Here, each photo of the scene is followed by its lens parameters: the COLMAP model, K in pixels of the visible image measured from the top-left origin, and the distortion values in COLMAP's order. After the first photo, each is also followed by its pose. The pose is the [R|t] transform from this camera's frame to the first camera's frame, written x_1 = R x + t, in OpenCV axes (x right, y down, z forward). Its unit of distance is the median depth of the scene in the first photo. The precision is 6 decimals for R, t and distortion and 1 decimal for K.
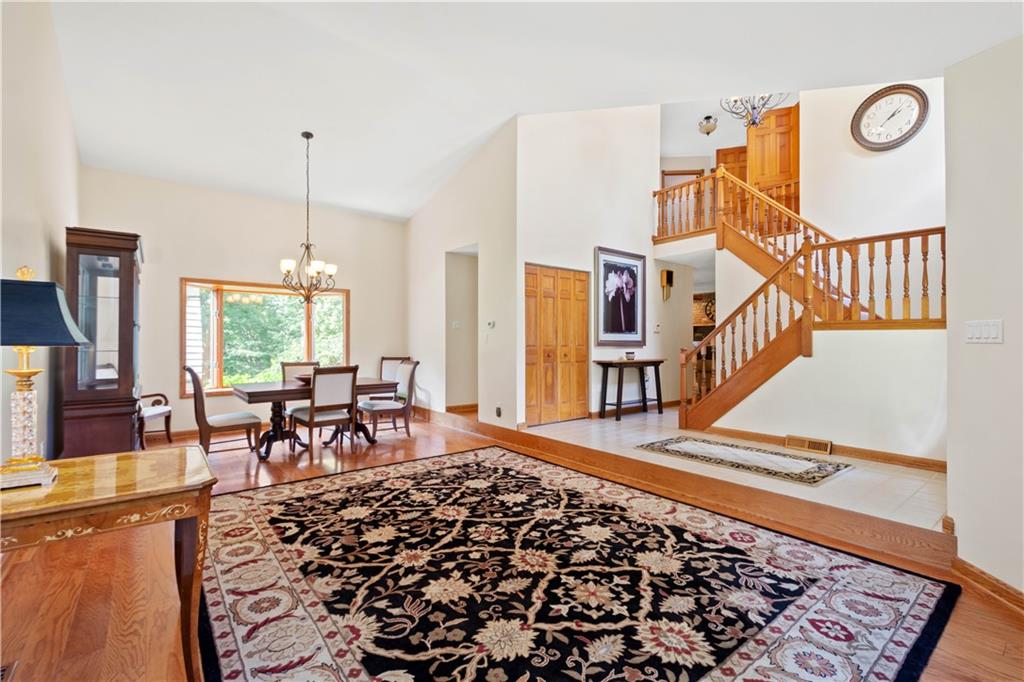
lens RADIAL K [[447.7, 0, 512.2], [0, 447.7, 341.3], [0, 0, 1]] dist [0.004006, -0.000297]
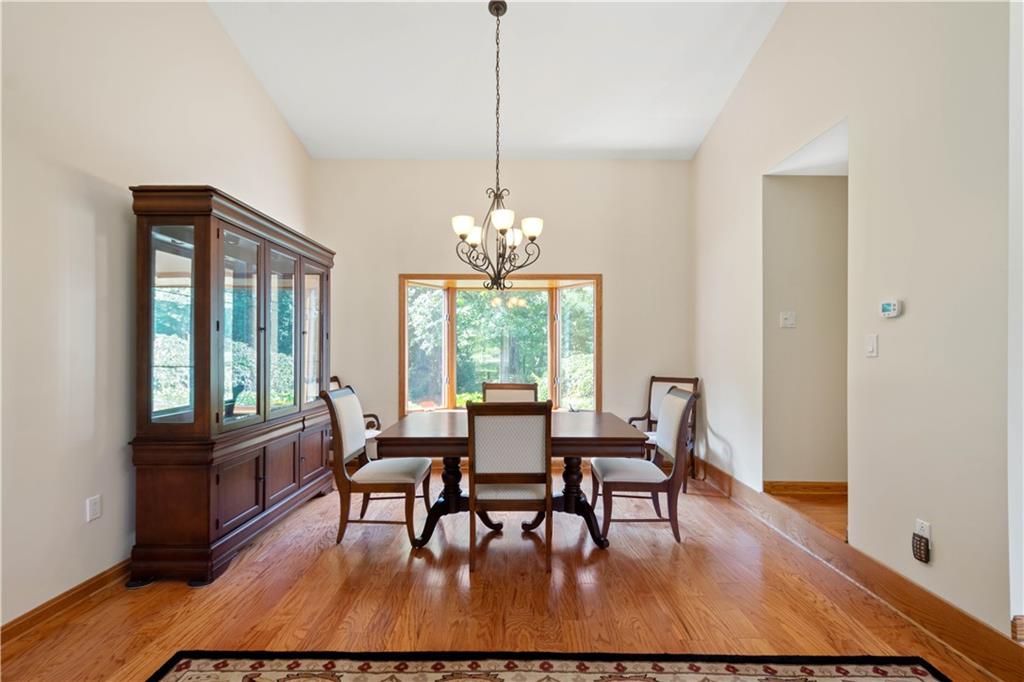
lens RADIAL K [[447.7, 0, 513.4], [0, 447.7, 349.3], [0, 0, 1]] dist [0.004006, -0.000297]
pose [[0.778560, -0.001041, -0.627570, -0.056545], [-0.000777, 0.999996, -0.002623, -0.001969], [0.627570, 0.002530, 0.778556, 0.481649]]
